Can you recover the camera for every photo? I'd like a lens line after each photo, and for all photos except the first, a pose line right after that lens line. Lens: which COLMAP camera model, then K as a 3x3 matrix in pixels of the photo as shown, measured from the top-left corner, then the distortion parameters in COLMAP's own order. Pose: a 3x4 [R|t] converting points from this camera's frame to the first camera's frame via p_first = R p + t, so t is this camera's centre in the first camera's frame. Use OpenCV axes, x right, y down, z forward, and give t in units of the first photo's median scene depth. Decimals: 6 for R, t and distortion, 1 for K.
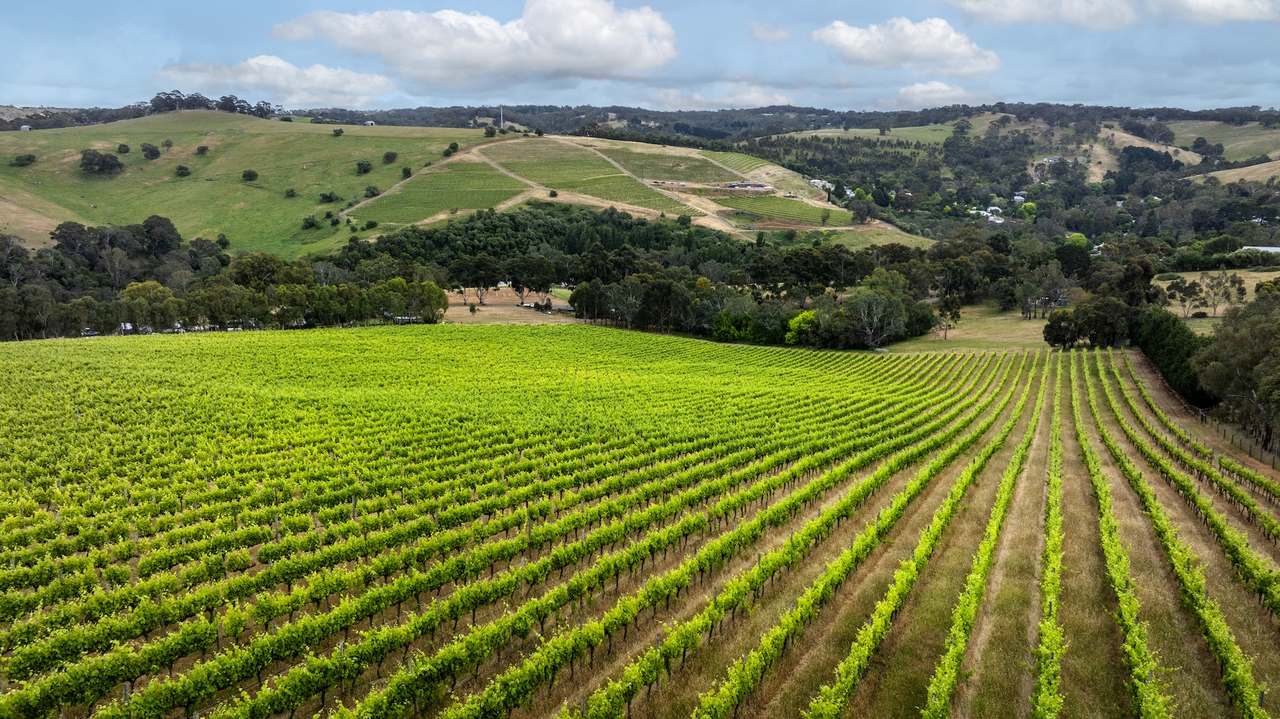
lens RADIAL K [[900.6, 0, 635.1], [0, 900.6, 352.9], [0, 0, 1]] dist [-0.037456, 0.037254]
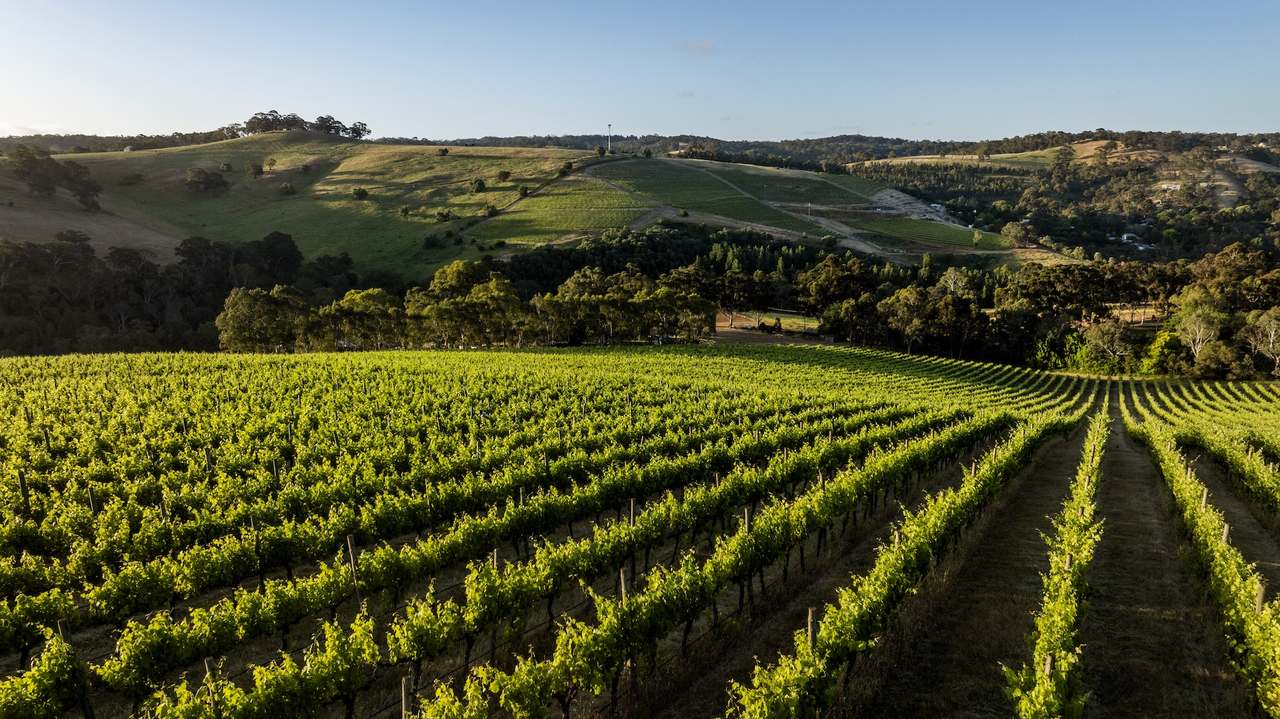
lens RADIAL K [[900.6, 0, 637.7], [0, 900.6, 362.4], [0, 0, 1]] dist [-0.037456, 0.037254]
pose [[0.998882, 0.011925, -0.045741, -0.079179], [-0.013094, 0.999593, -0.025347, 0.002349], [0.045420, 0.025918, 0.998632, 0.052512]]
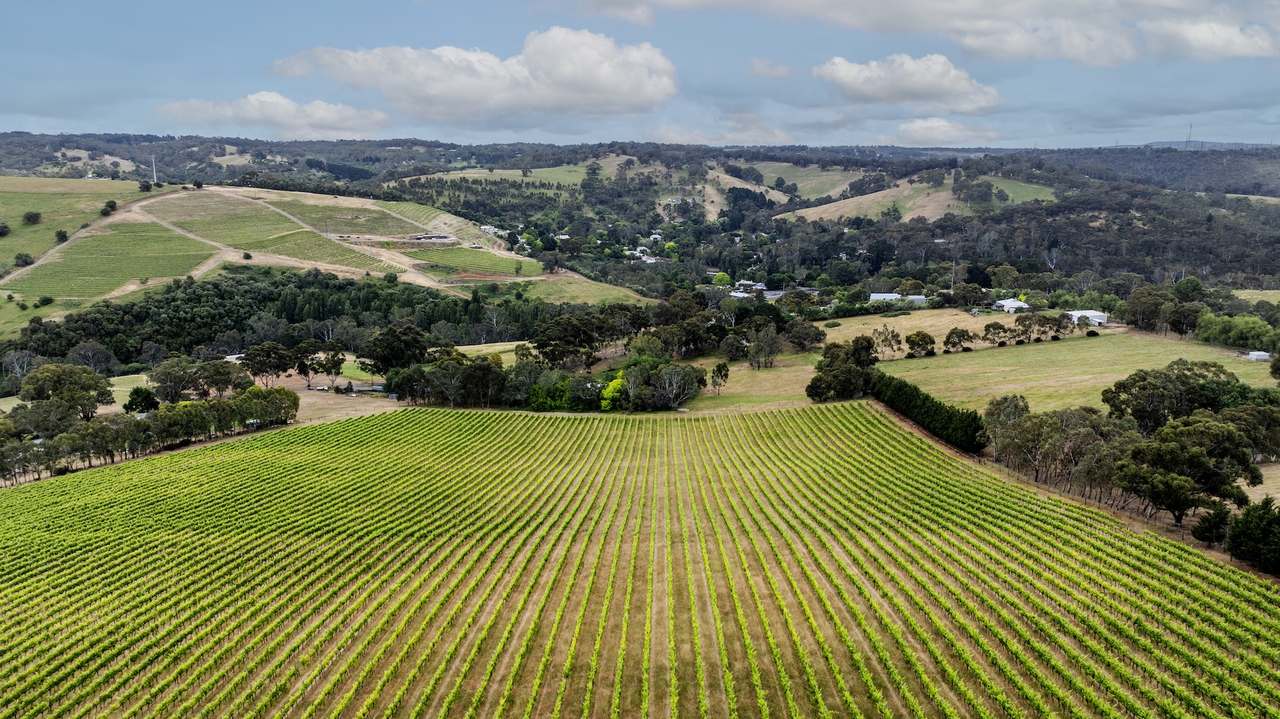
lens RADIAL K [[900.6, 0, 637.1], [0, 900.6, 353.4], [0, 0, 1]] dist [-0.037456, 0.037254]
pose [[0.912242, -0.078078, 0.402142, -0.087222], [0.088035, 0.996097, -0.006307, -0.023550], [-0.400080, 0.041156, 0.915556, -0.047134]]
